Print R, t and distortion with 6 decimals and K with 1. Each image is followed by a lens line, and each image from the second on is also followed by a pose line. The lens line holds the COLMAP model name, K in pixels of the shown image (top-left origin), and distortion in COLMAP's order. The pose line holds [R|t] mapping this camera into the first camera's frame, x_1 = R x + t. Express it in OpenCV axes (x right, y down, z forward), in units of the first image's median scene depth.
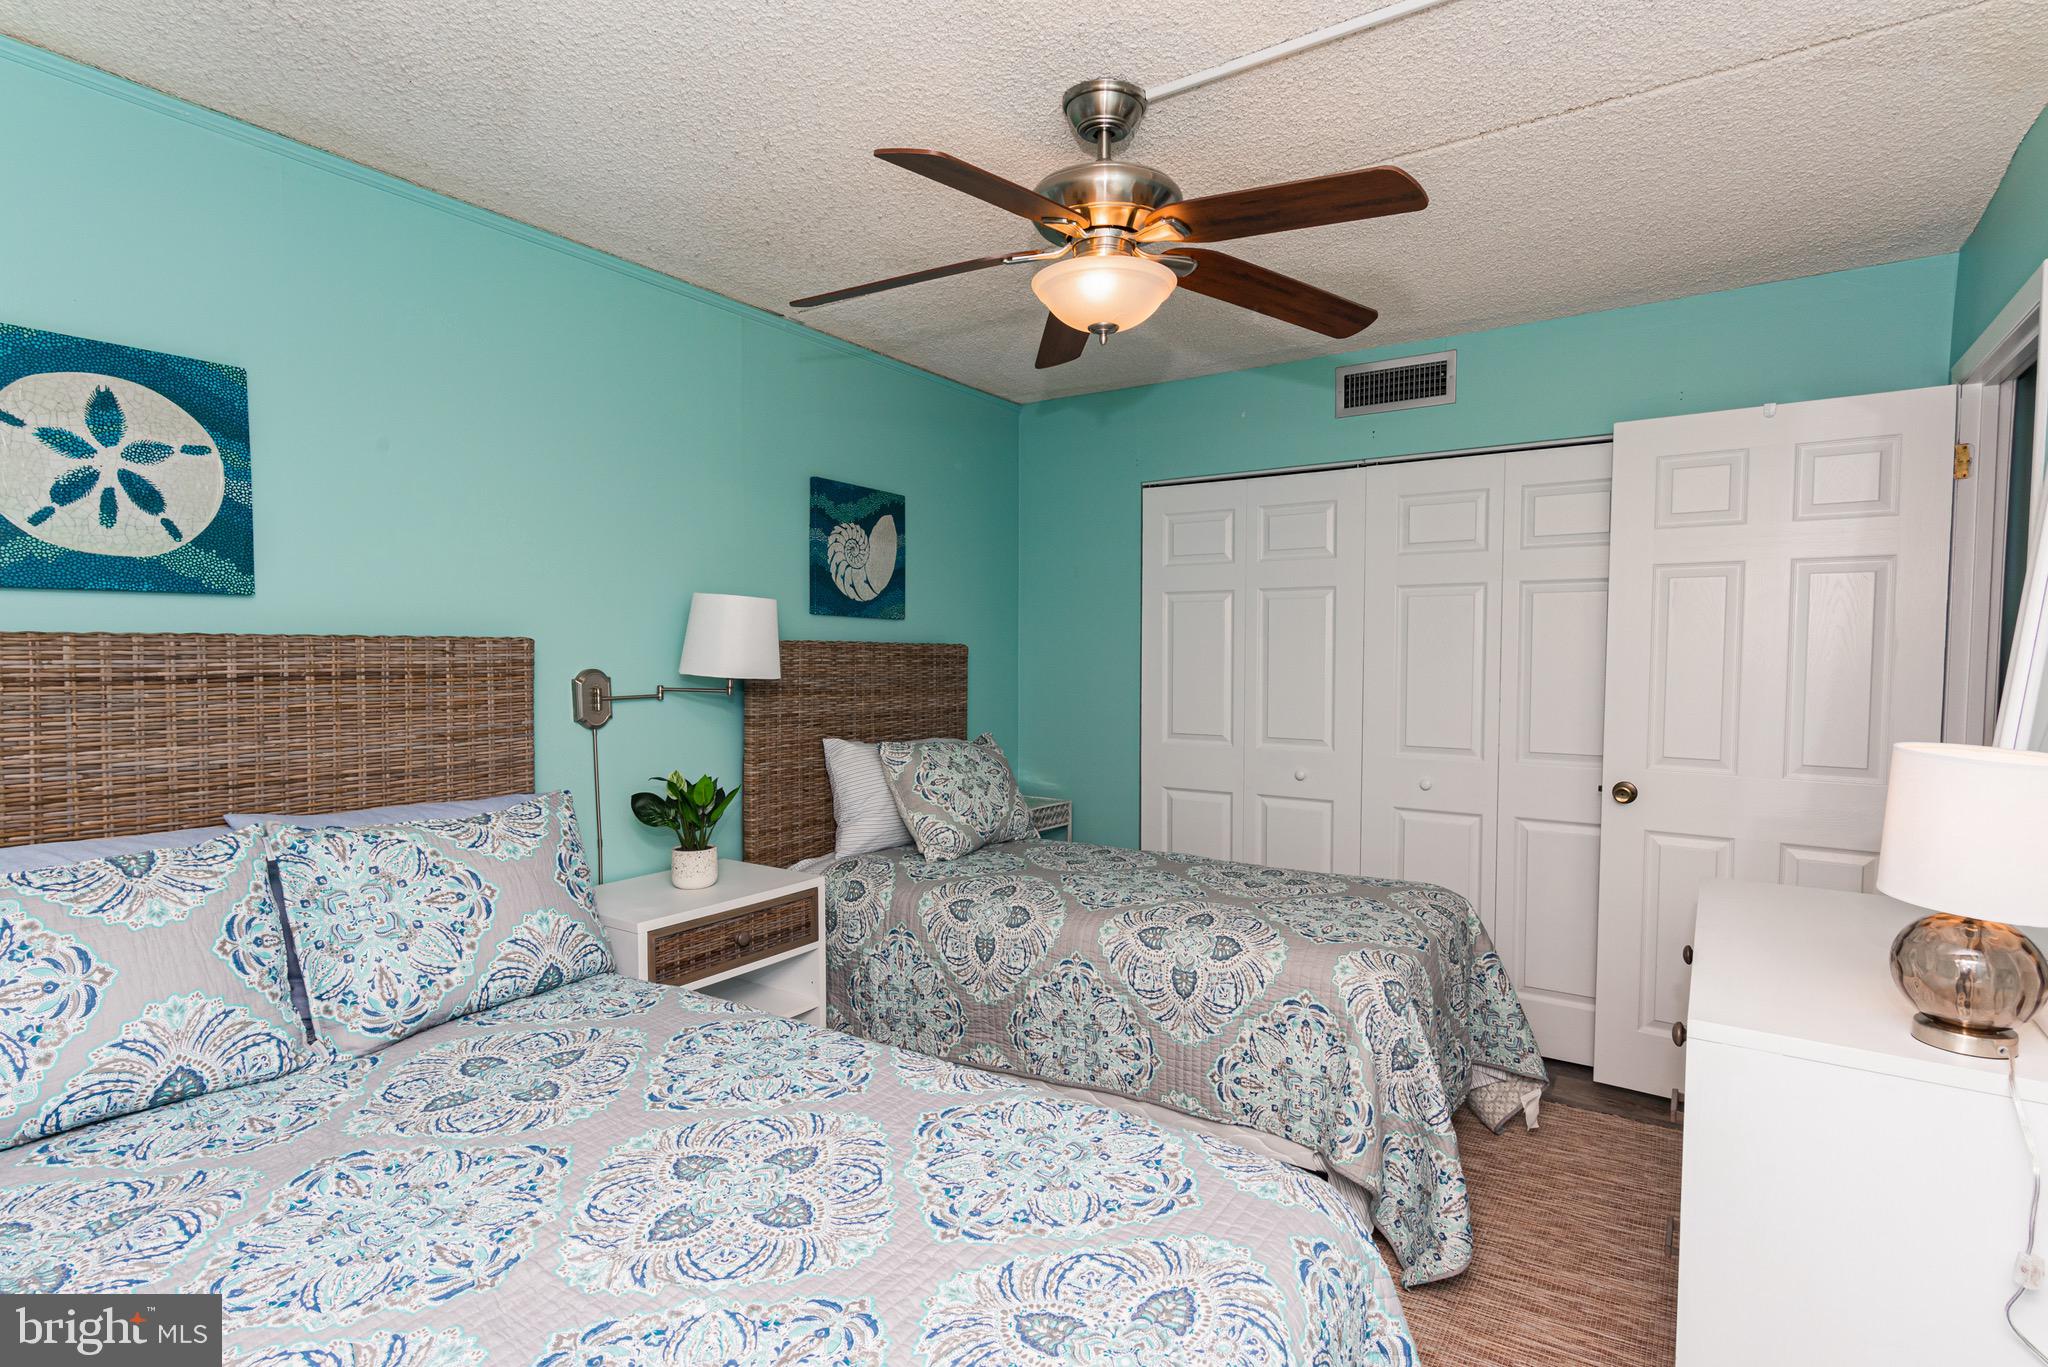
lens RADIAL K [[1013.4, 0, 1025.9], [0, 1013.4, 695.8], [0, 0, 1]] dist [0.003845, -0.001092]
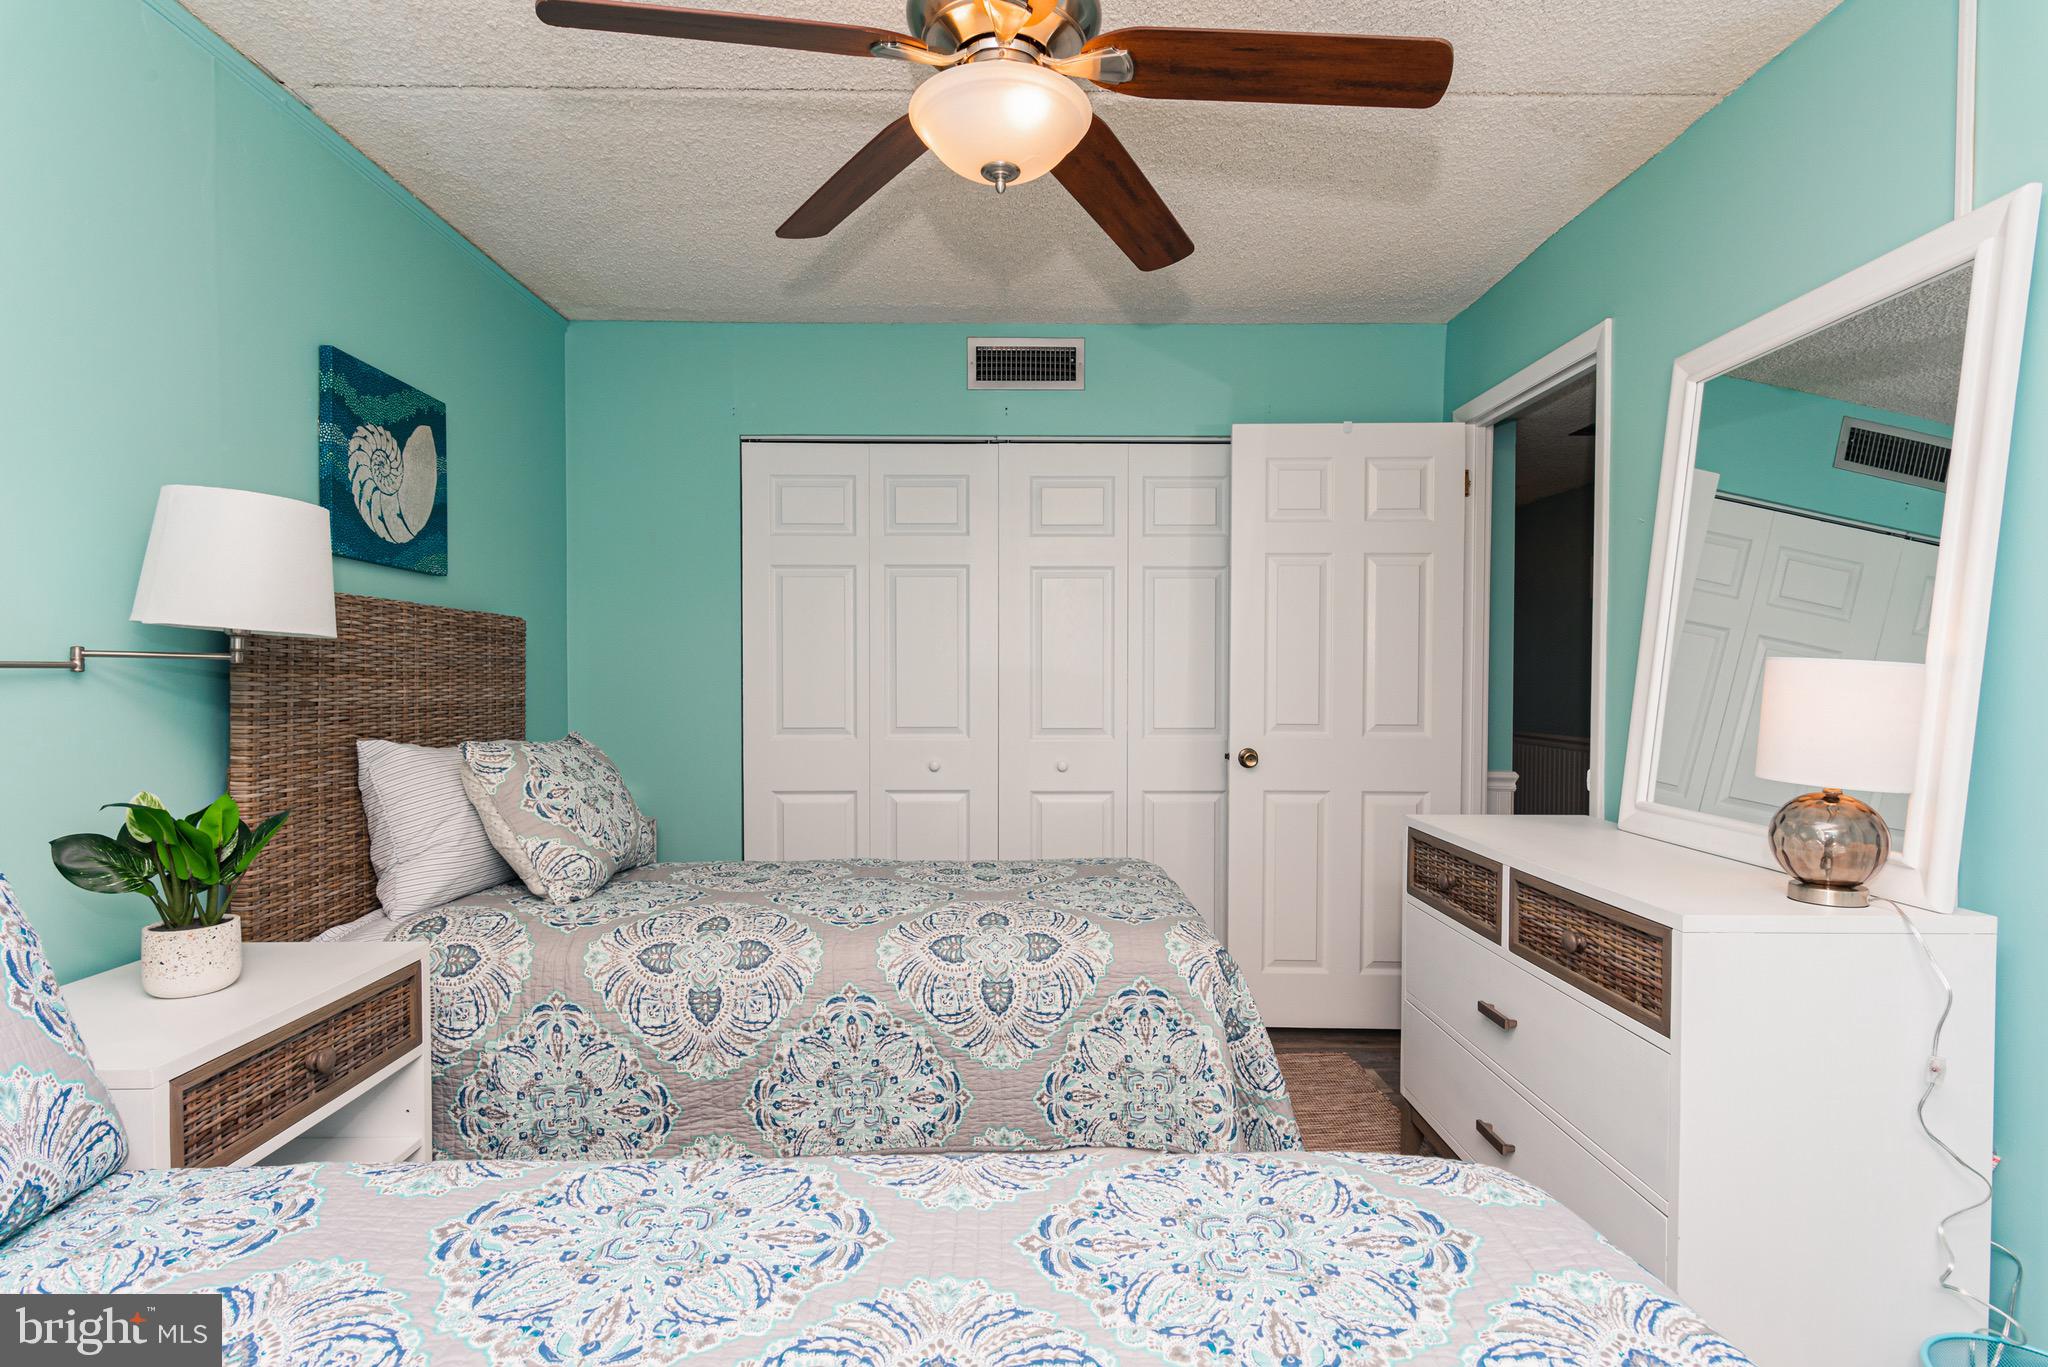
lens RADIAL K [[1013.4, 0, 1025.9], [0, 1013.4, 695.8], [0, 0, 1]] dist [0.003845, -0.001092]
pose [[0.822827, -0.012911, 0.568146, -0.276833], [0.026901, 0.999506, -0.016247, 0.045234], [-0.567656, 0.028653, 0.822767, 0.266428]]
